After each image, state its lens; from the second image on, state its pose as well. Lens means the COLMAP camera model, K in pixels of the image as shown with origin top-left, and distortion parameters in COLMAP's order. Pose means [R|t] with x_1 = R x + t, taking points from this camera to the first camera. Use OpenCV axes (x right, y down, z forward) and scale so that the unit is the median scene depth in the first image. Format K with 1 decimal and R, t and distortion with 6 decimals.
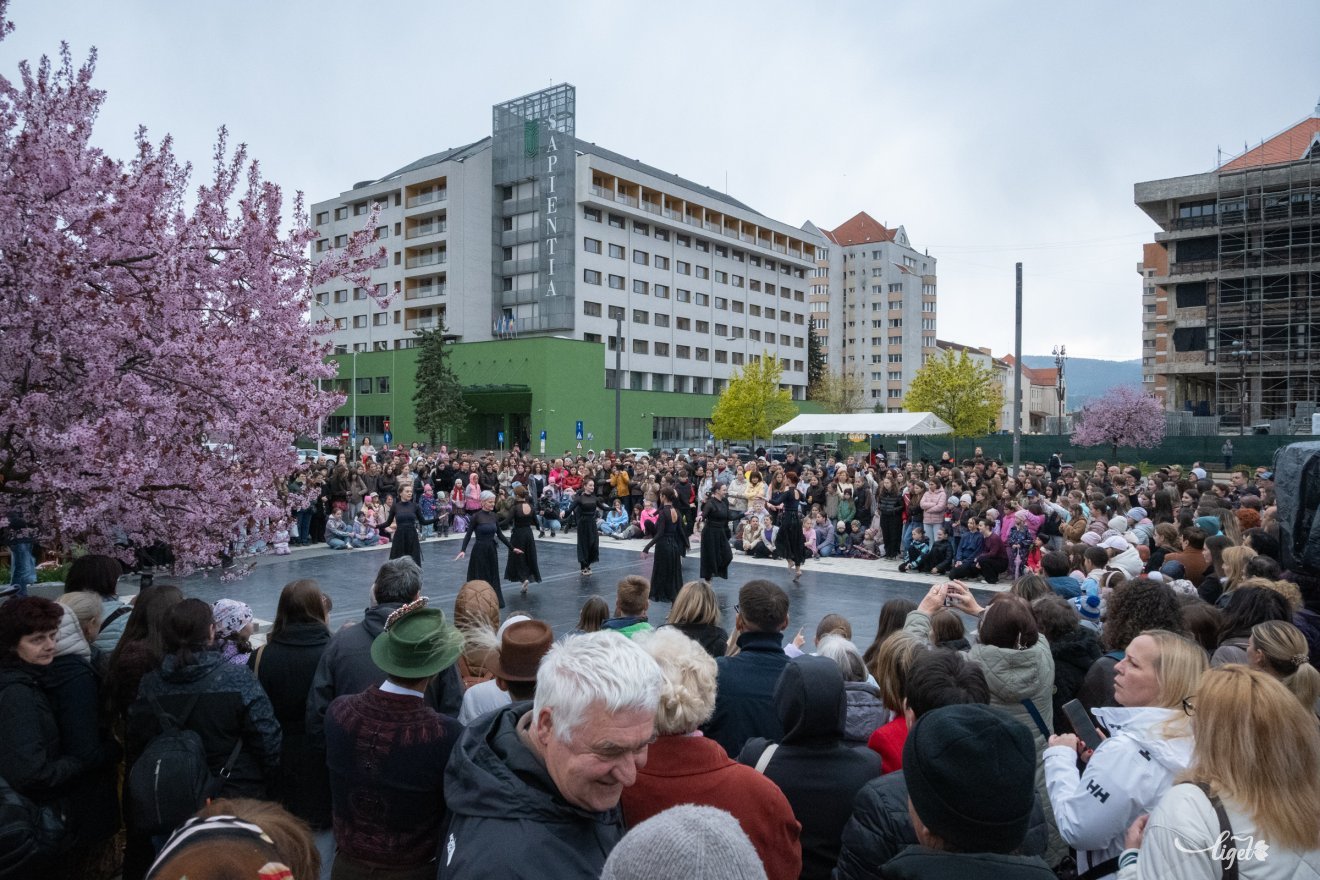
lens RADIAL K [[918.3, 0, 660.0], [0, 918.3, 440.0], [0, 0, 1]] dist [0.003387, 0.000735]
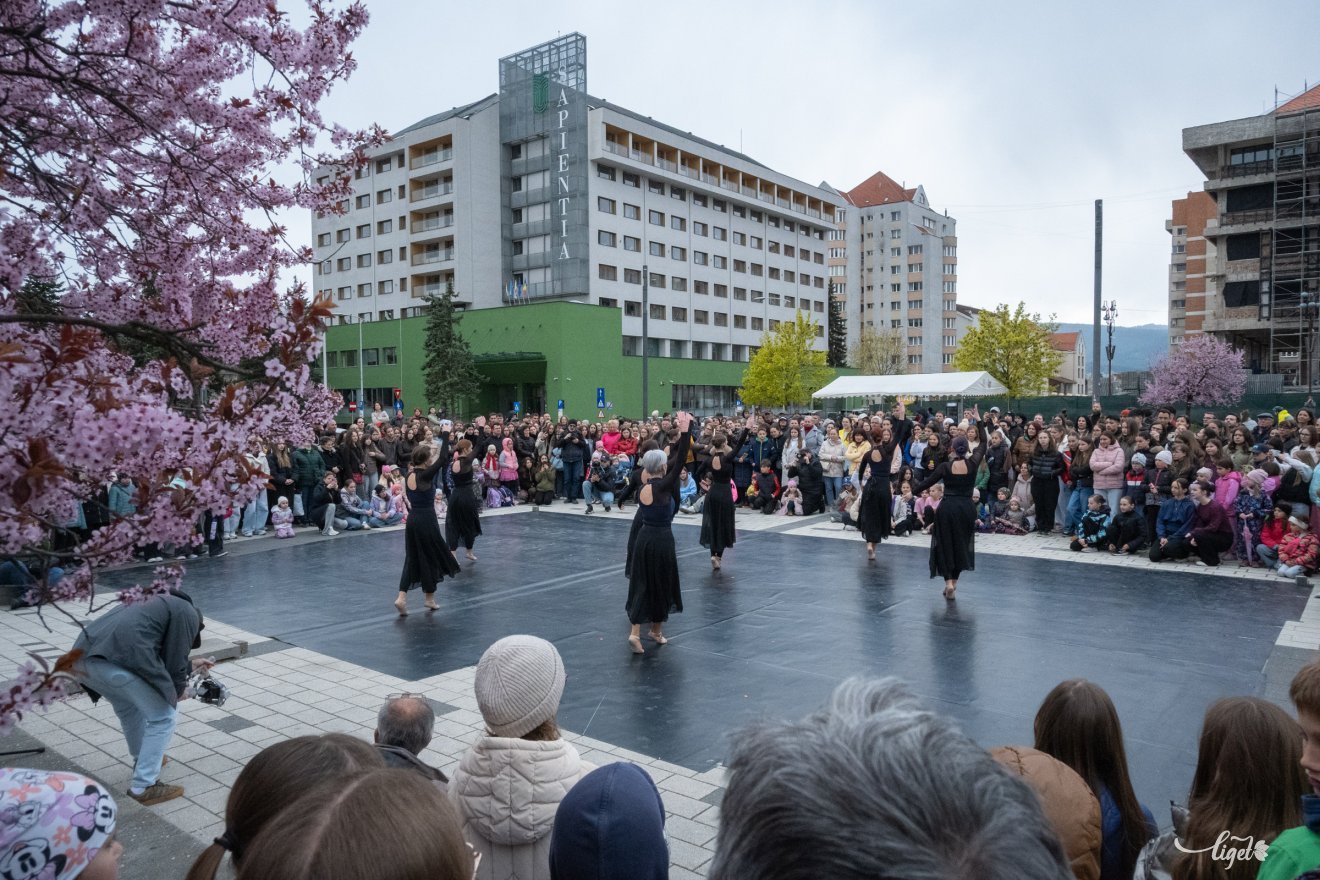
lens RADIAL K [[918.3, 0, 660.0], [0, 918.3, 440.0], [0, 0, 1]] dist [0.003387, 0.000735]
pose [[0.999892, -0.013420, -0.005939, -0.015471], [0.013589, 0.999474, 0.029436, 0.003996], [0.005541, -0.029514, 0.999549, 0.040765]]
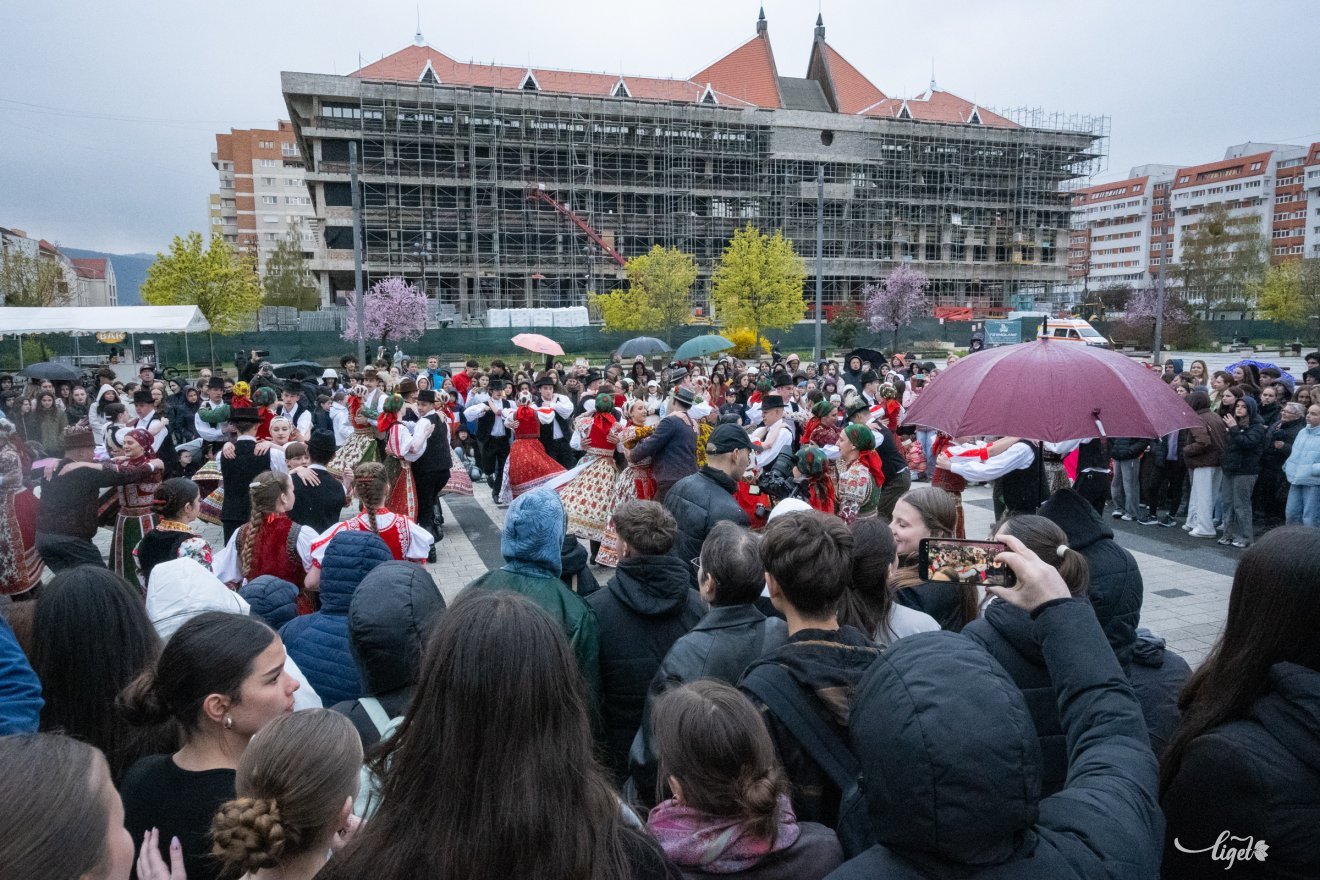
lens RADIAL K [[918.3, 0, 660.0], [0, 918.3, 440.0], [0, 0, 1]] dist [0.003387, 0.000735]
pose [[0.544850, -0.111504, 0.831087, -0.105306], [0.015461, 0.992287, 0.122995, -0.002900], [-0.838391, -0.054164, 0.542371, 0.097280]]
